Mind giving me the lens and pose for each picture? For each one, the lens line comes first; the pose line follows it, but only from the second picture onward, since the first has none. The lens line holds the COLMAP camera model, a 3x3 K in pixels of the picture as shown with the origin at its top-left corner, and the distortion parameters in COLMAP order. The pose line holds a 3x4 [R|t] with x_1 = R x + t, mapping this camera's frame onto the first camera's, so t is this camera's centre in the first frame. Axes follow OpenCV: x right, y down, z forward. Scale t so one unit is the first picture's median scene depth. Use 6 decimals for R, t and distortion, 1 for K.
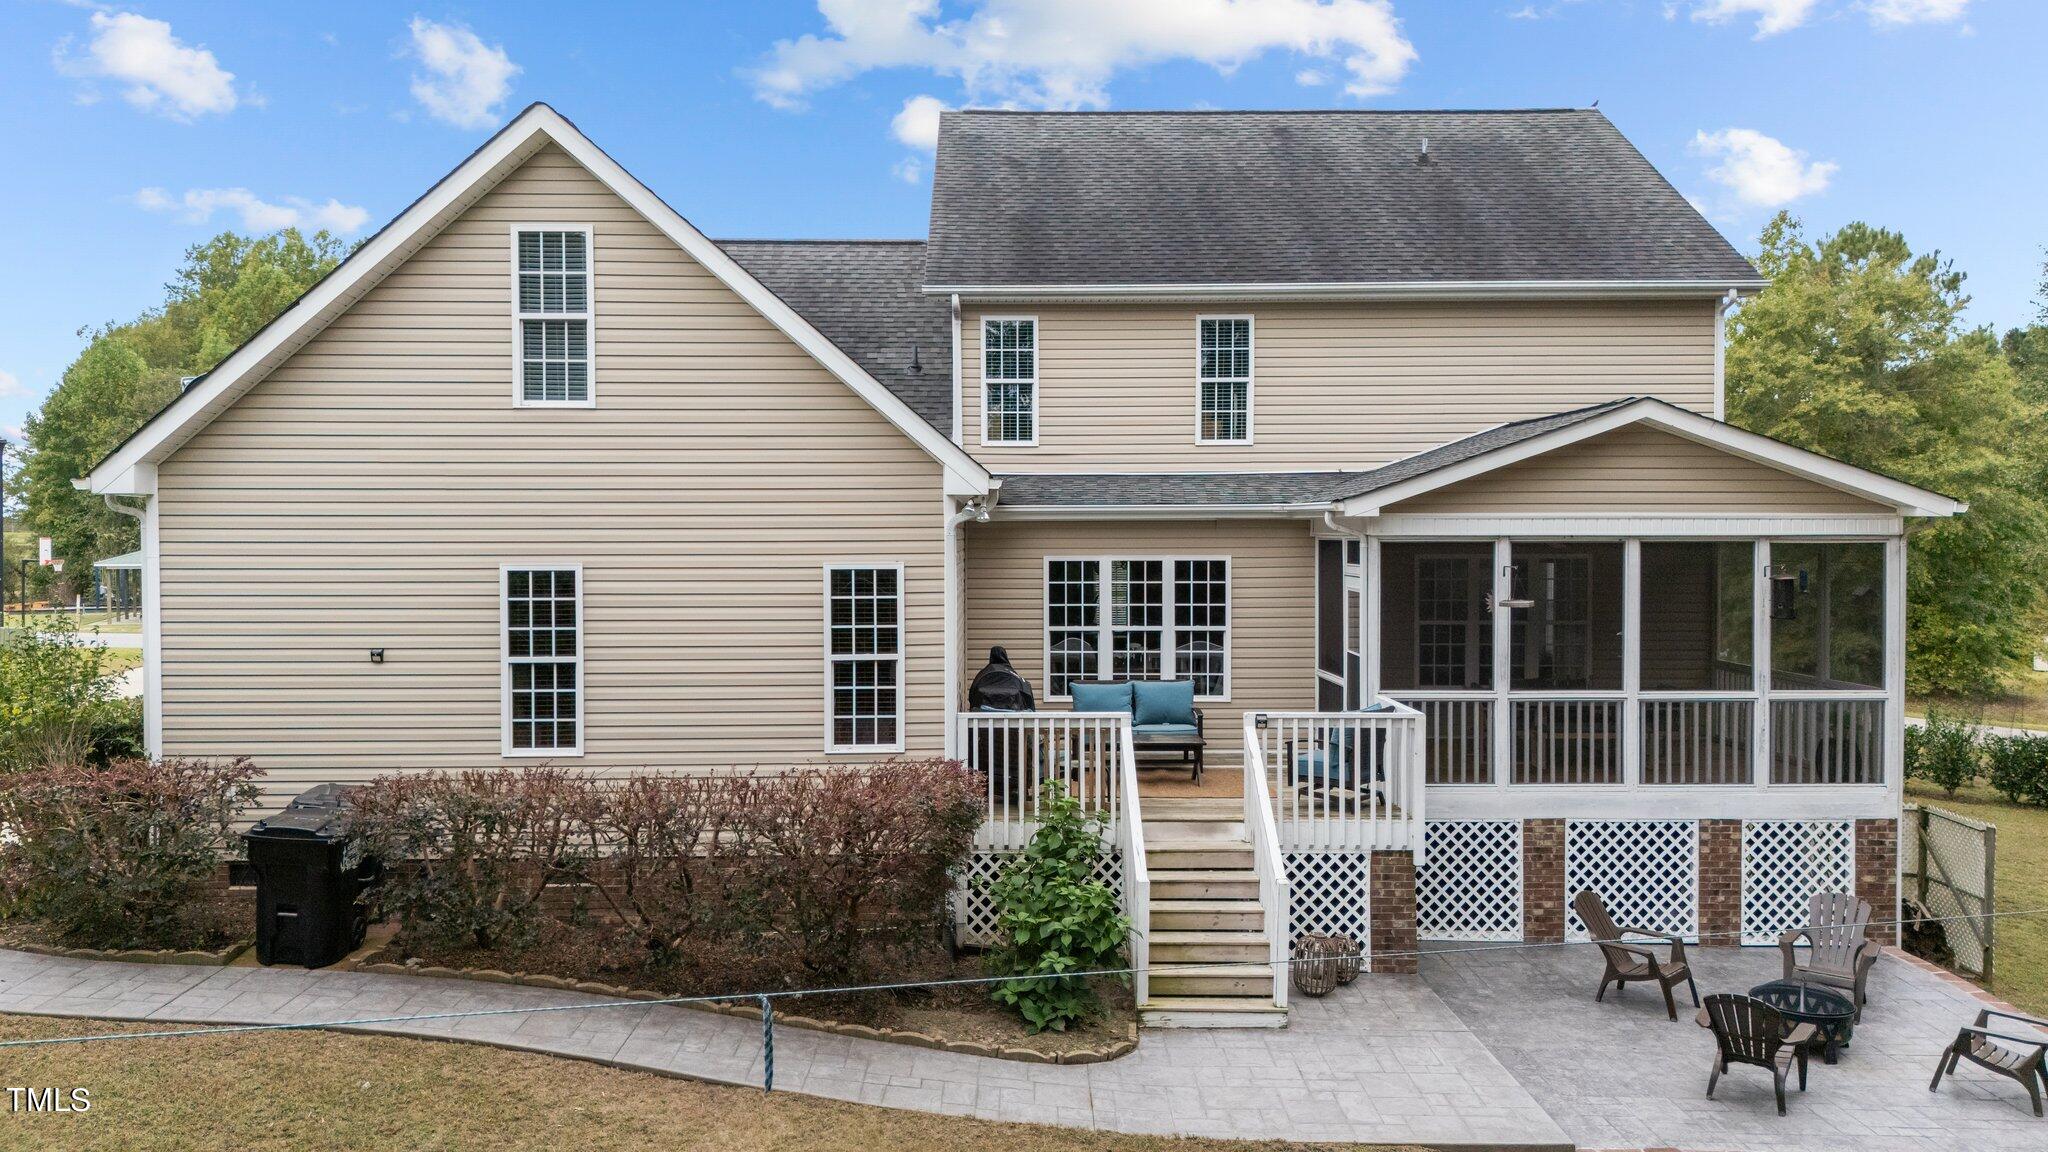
lens RADIAL K [[1500.9, 0, 1015.9], [0, 1500.9, 570.2], [0, 0, 1]] dist [0.063417, -0.062514]
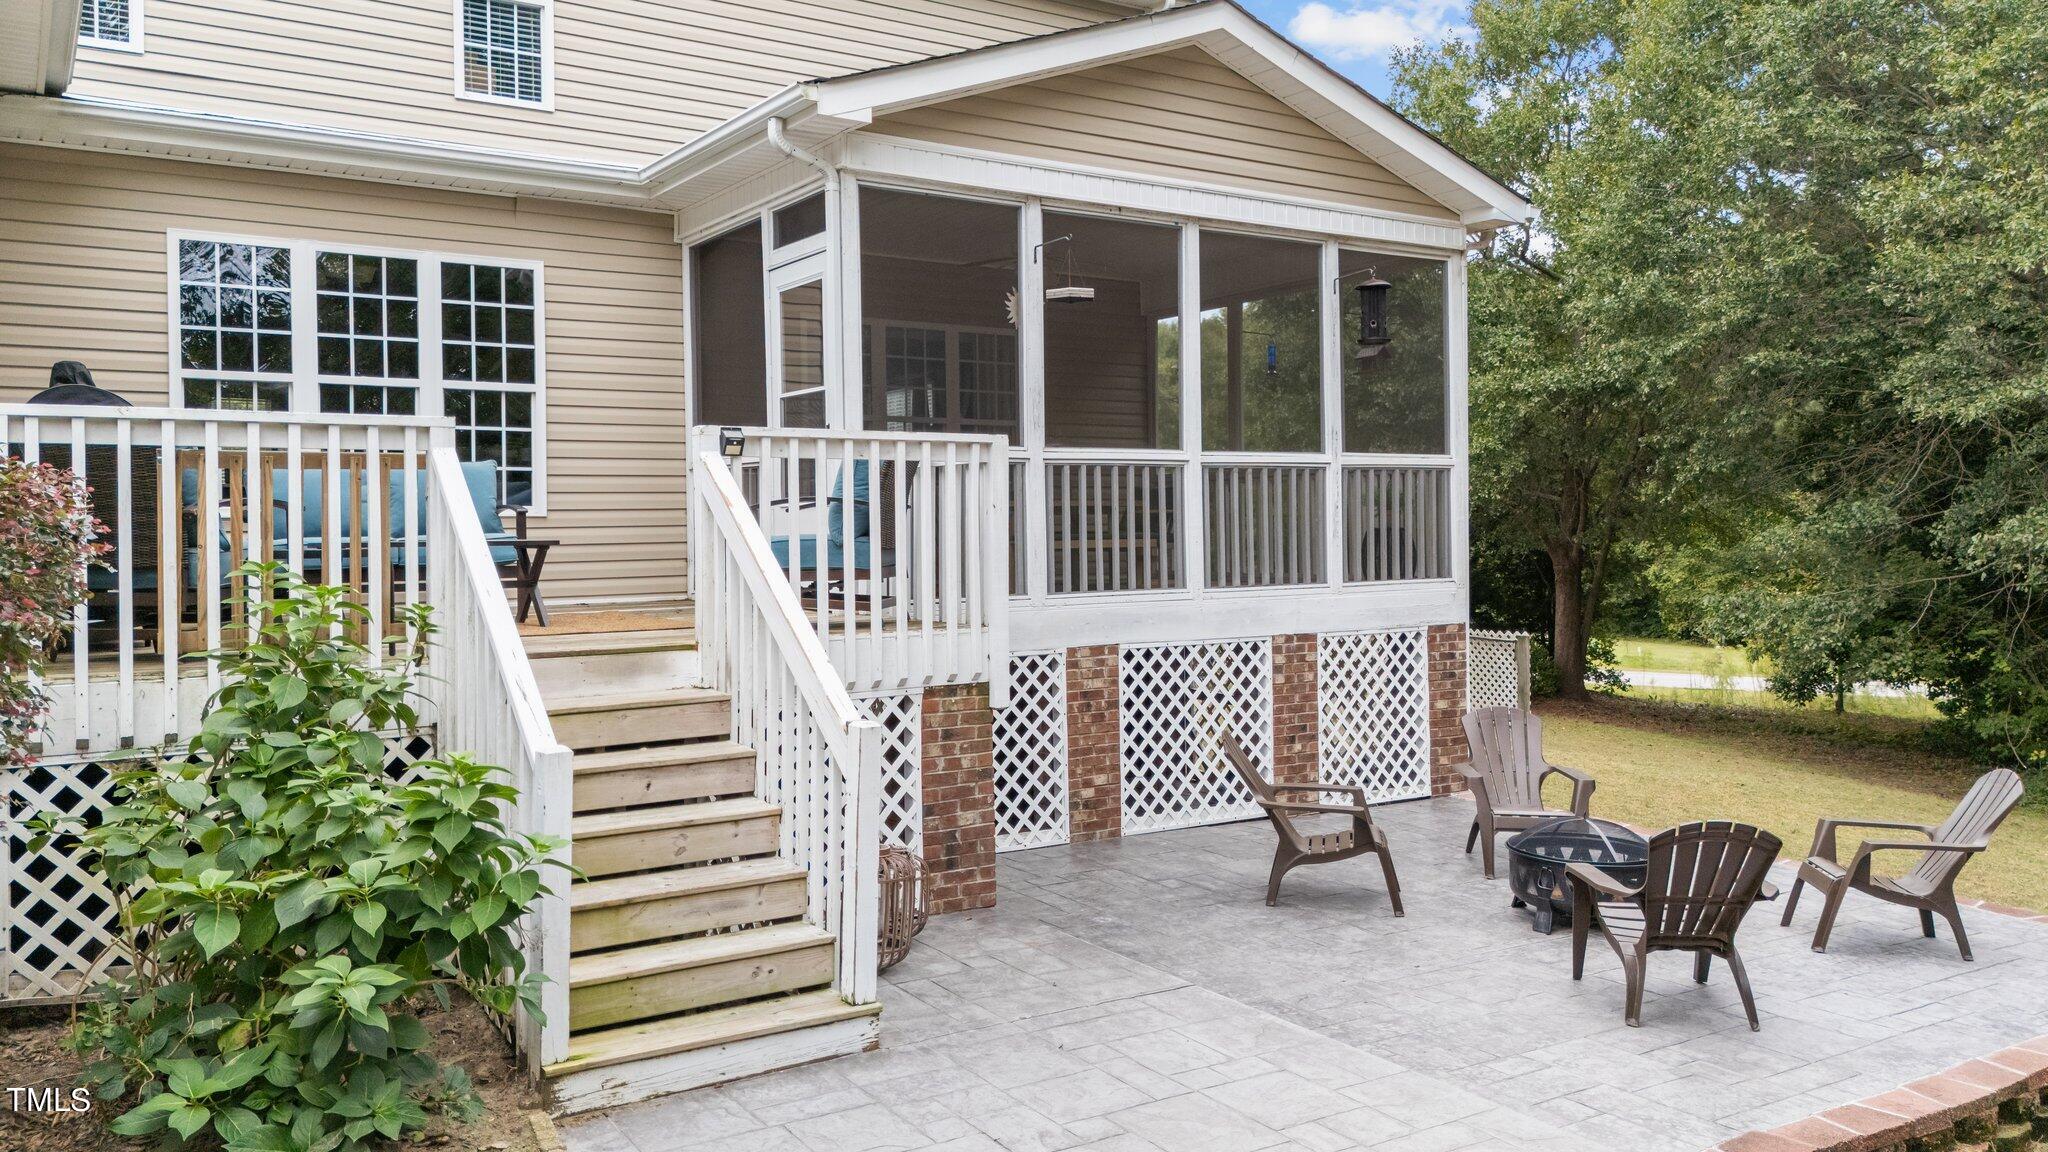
lens RADIAL K [[1542.4, 0, 1018.6], [0, 1542.4, 517.1], [0, 0, 1]] dist [0.101247, -0.089935]
pose [[0.846905, -0.005812, 0.531712, -0.025718], [0.022253, 0.999452, -0.024520, 0.124892], [-0.531278, 0.032598, 0.846570, 0.459818]]
